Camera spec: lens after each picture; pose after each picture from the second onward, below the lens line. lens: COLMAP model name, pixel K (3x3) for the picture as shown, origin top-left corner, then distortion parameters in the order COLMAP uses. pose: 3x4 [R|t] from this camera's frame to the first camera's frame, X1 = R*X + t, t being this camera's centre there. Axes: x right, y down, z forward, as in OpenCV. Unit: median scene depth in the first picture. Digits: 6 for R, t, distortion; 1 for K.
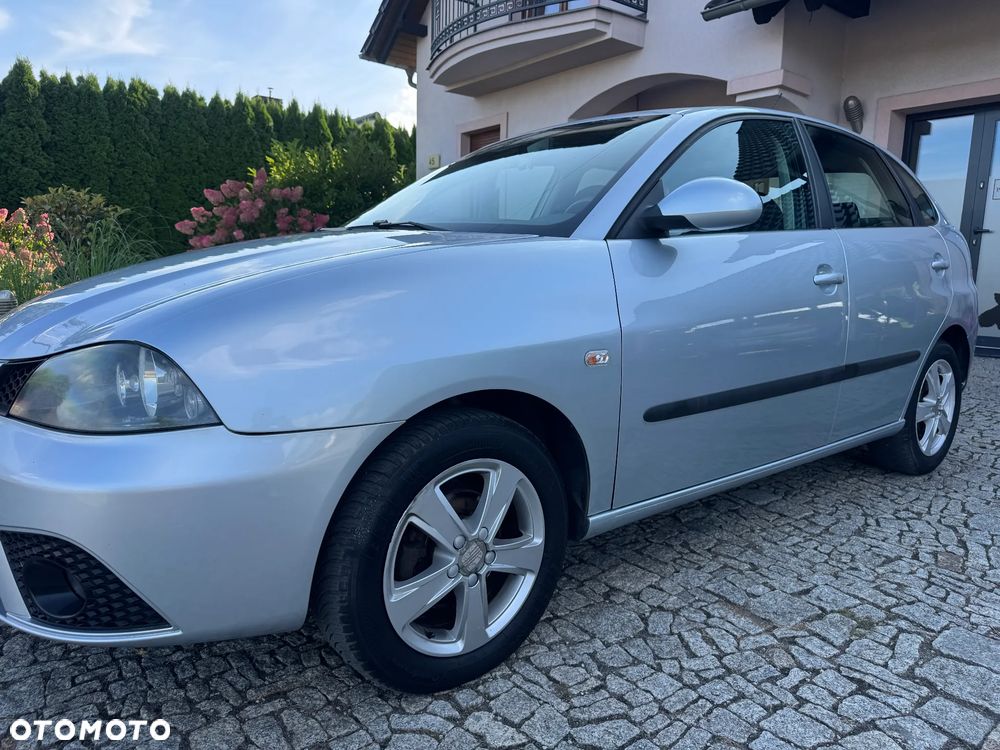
lens RADIAL K [[711.9, 0, 511.2], [0, 711.9, 376.3], [0, 0, 1]] dist [0.019354, -0.024143]
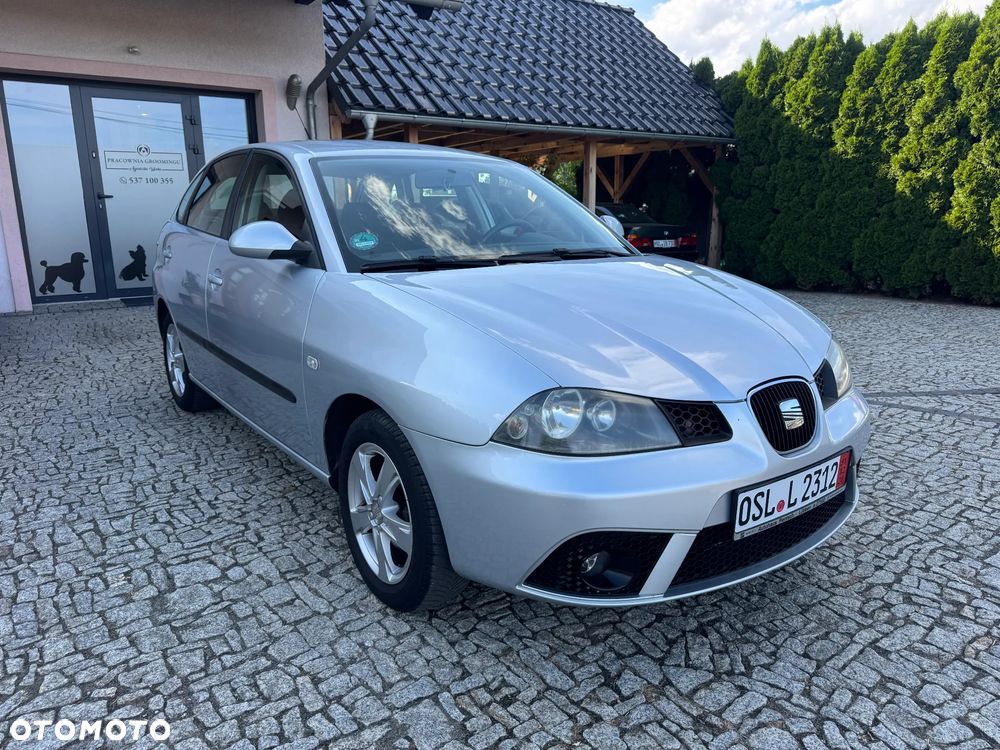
lens RADIAL K [[711.9, 0, 495.5], [0, 711.9, 372.0], [0, 0, 1]] dist [0.019354, -0.024143]
pose [[0.051375, -0.243230, 0.968607, -1.330304], [0.156980, 0.959798, 0.232692, -0.290061], [-0.986265, 0.140097, 0.087492, 0.937777]]
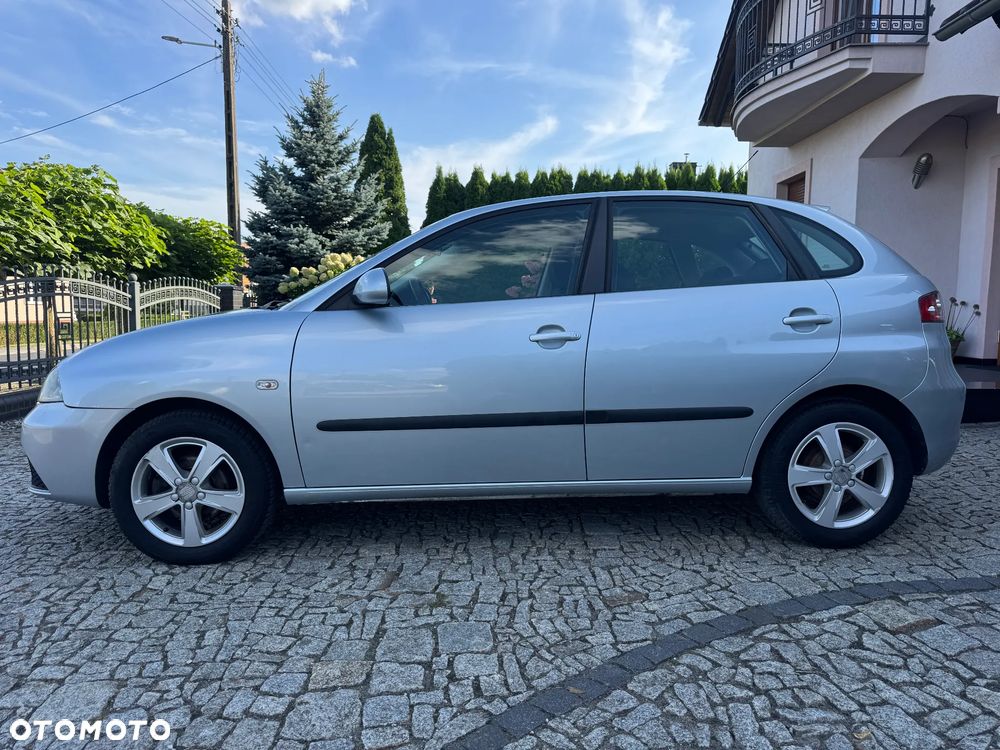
lens RADIAL K [[711.9, 0, 514.1], [0, 711.9, 380.5], [0, 0, 1]] dist [0.019354, -0.024143]
pose [[0.794821, 0.037747, -0.605669, 1.094912], [-0.076196, 0.996372, -0.037897, -0.012280], [0.602042, 0.076271, 0.794814, 0.030792]]
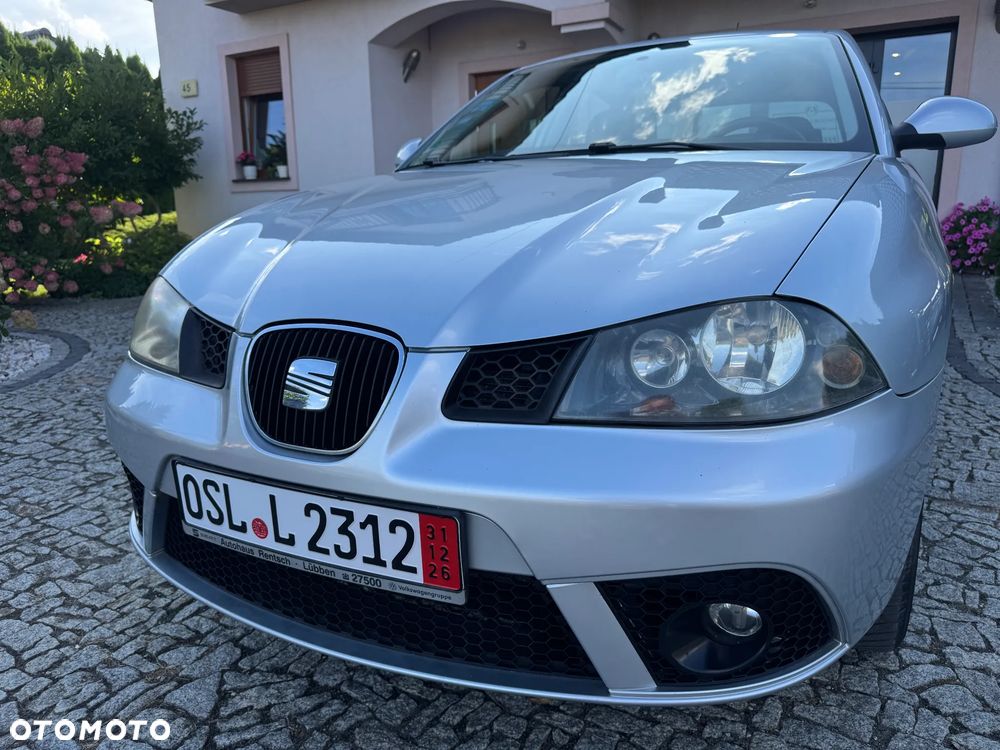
lens RADIAL K [[711.9, 0, 503.0], [0, 711.9, 370.8], [0, 0, 1]] dist [0.019354, -0.024143]
pose [[0.918552, -0.127089, 0.374314, -0.584926], [0.099156, 0.990712, 0.093045, -0.037544], [-0.382662, -0.048351, 0.922622, 0.220033]]
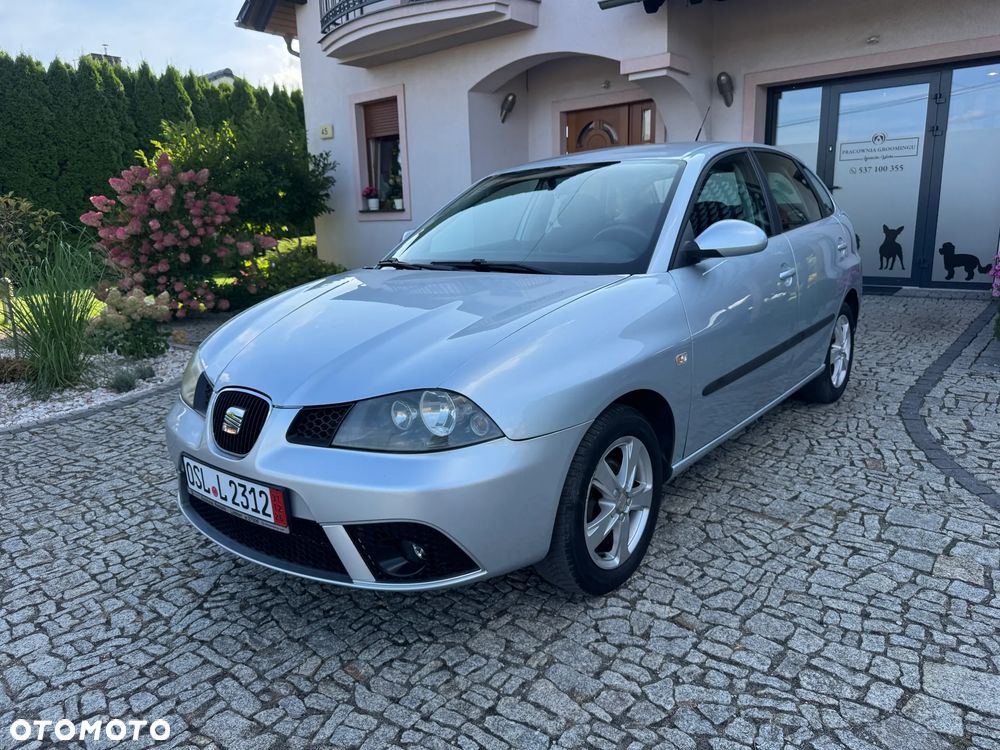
lens RADIAL K [[711.9, 0, 508.1], [0, 711.9, 374.4], [0, 0, 1]] dist [0.019354, -0.024143]
pose [[0.978267, -0.099322, 0.182012, -0.349816], [0.085799, 0.993035, 0.080742, -0.099941], [-0.188764, -0.063371, 0.979976, -0.260296]]
